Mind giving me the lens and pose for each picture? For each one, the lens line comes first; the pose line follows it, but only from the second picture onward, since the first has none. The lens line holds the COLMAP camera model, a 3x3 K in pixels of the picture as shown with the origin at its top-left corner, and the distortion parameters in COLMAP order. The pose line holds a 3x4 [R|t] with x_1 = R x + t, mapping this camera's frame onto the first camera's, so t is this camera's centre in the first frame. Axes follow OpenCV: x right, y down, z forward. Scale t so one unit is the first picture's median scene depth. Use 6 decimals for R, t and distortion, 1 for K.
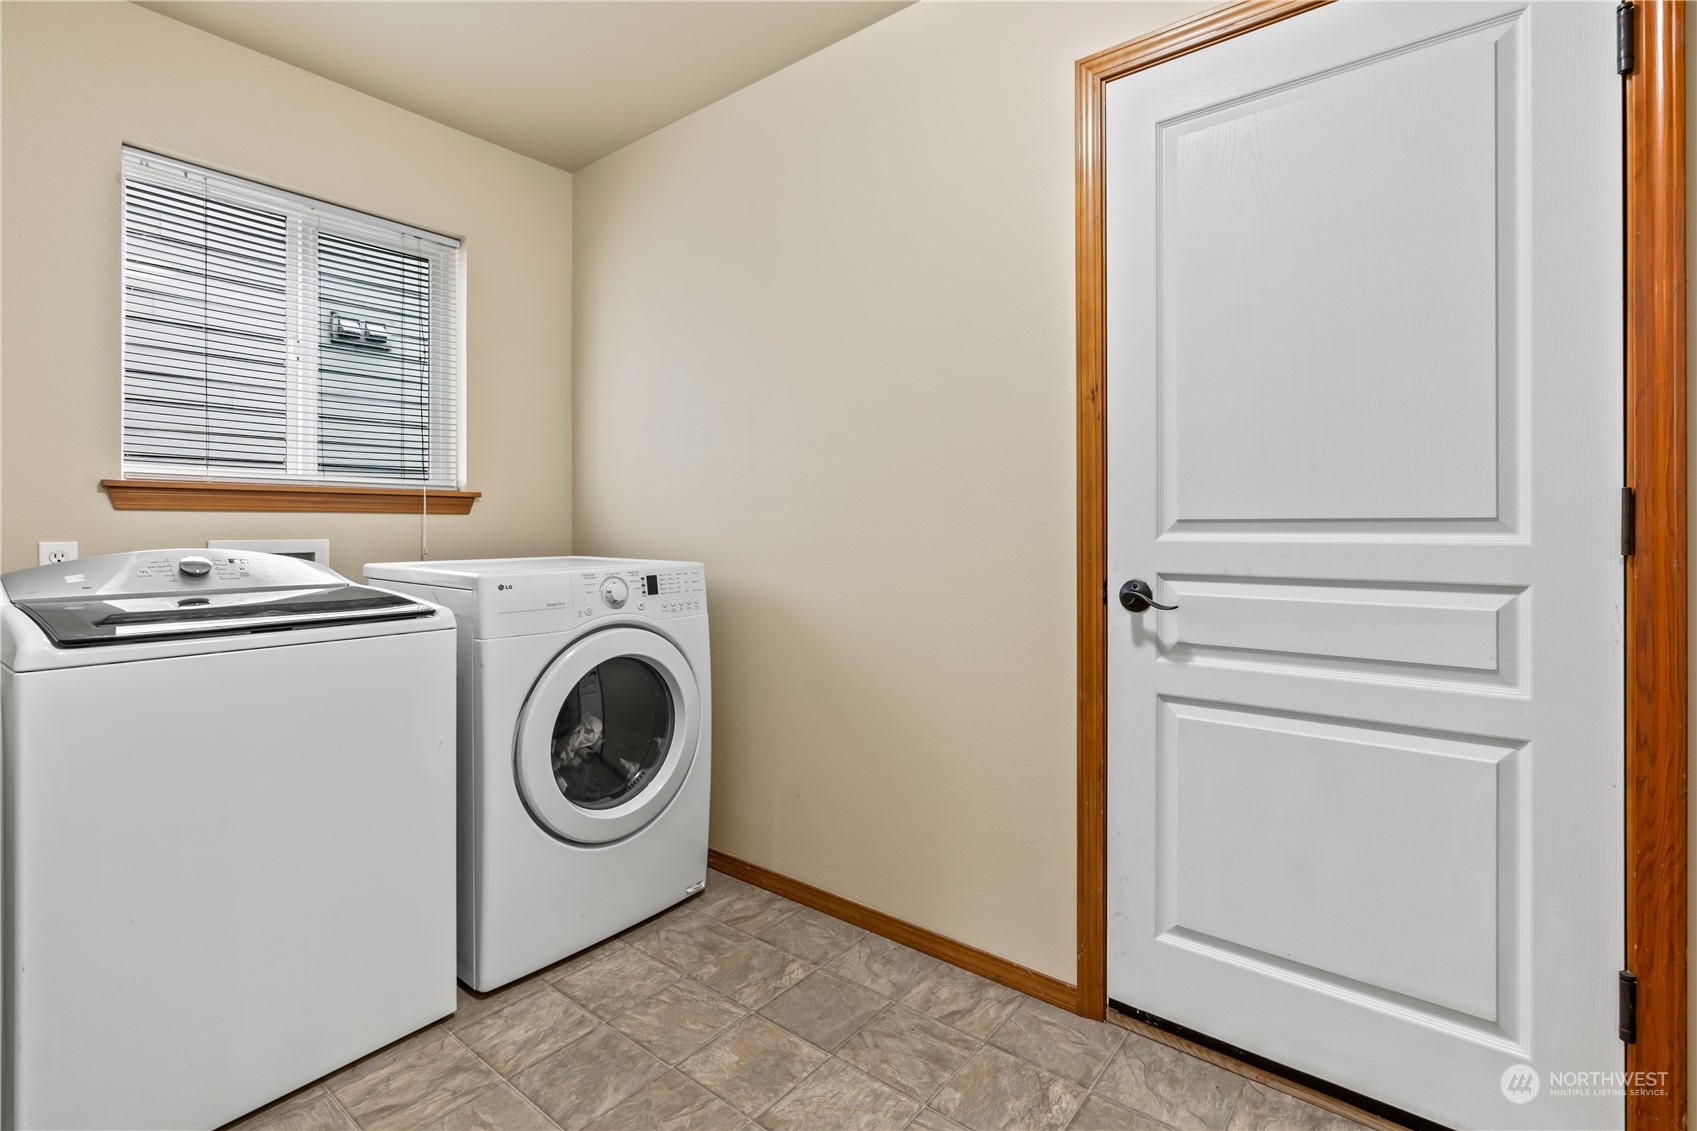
lens RADIAL K [[779.5, 0, 847.6], [0, 779.5, 550.2], [0, 0, 1]] dist [-0.005333, -0.000497]
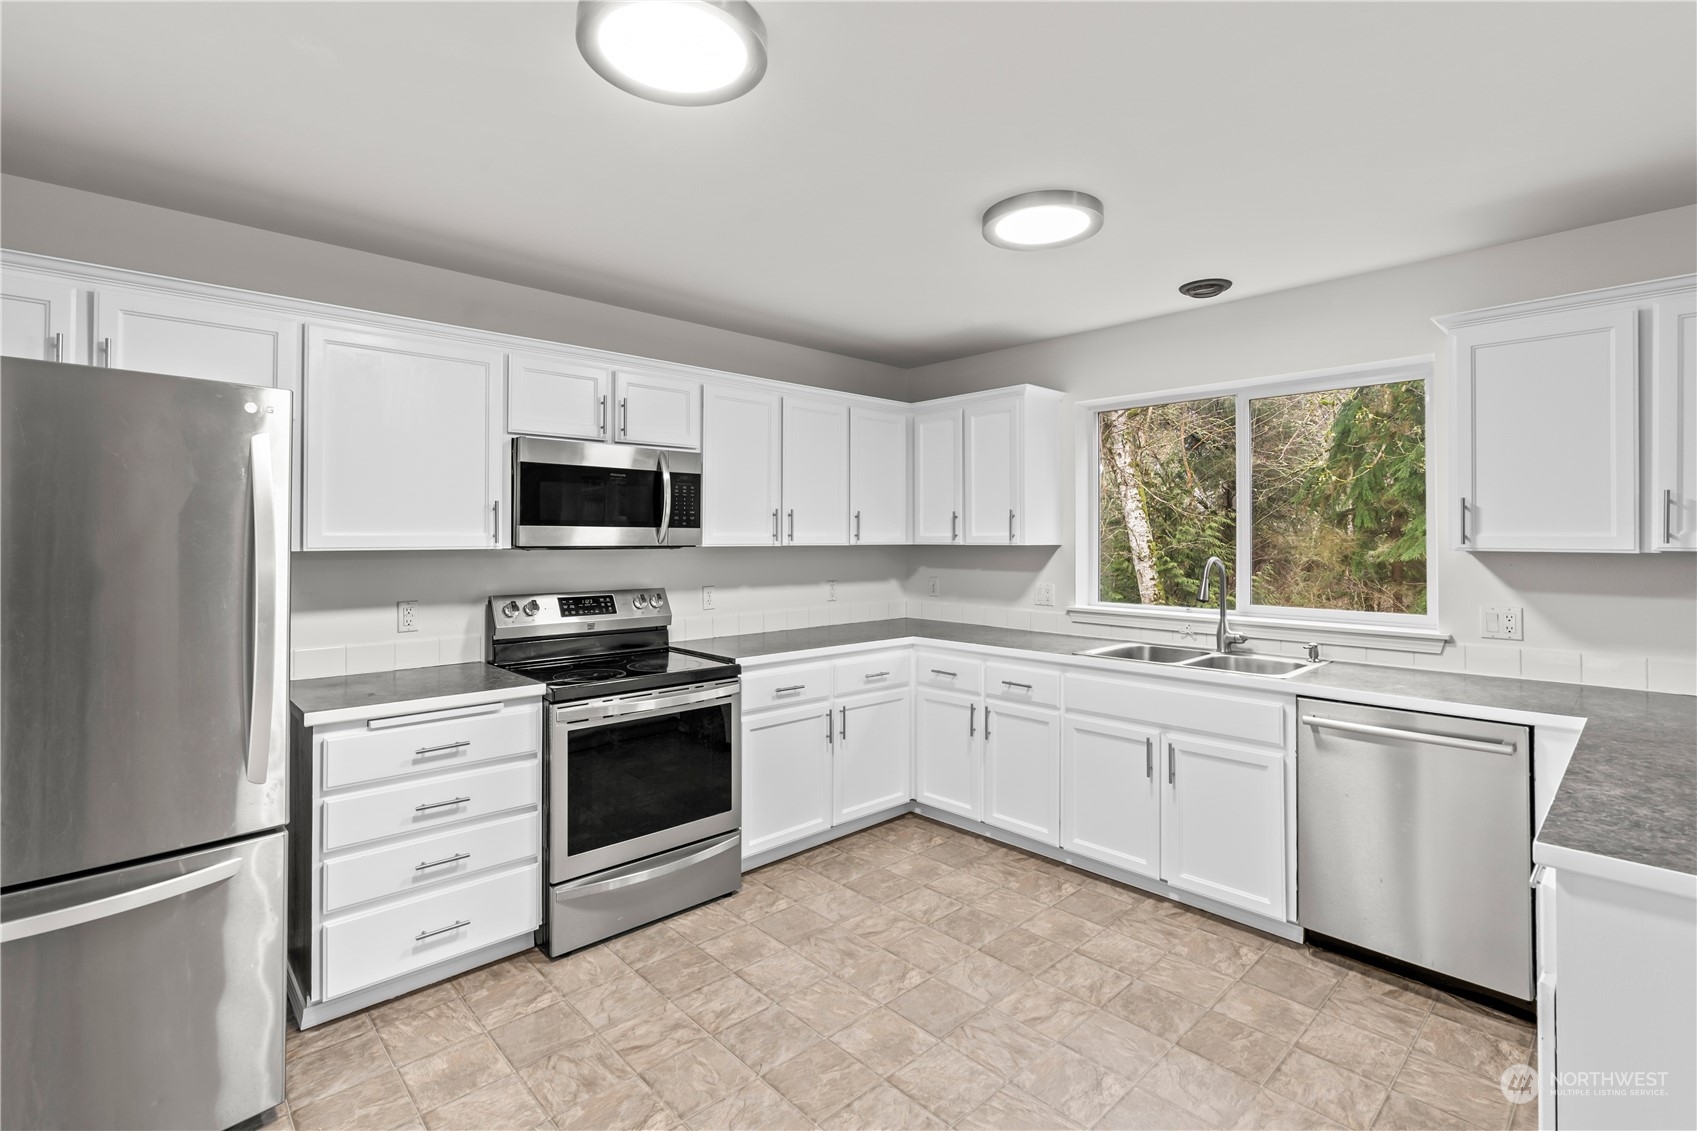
lens RADIAL K [[779.5, 0, 849.5], [0, 779.5, 553.6], [0, 0, 1]] dist [-0.005333, -0.000497]
pose [[0.988497, 0.000215, -0.151238, 0.026773], [-0.001497, 0.999964, -0.008363, -0.185429], [0.151231, 0.008494, 0.988462, -0.365500]]
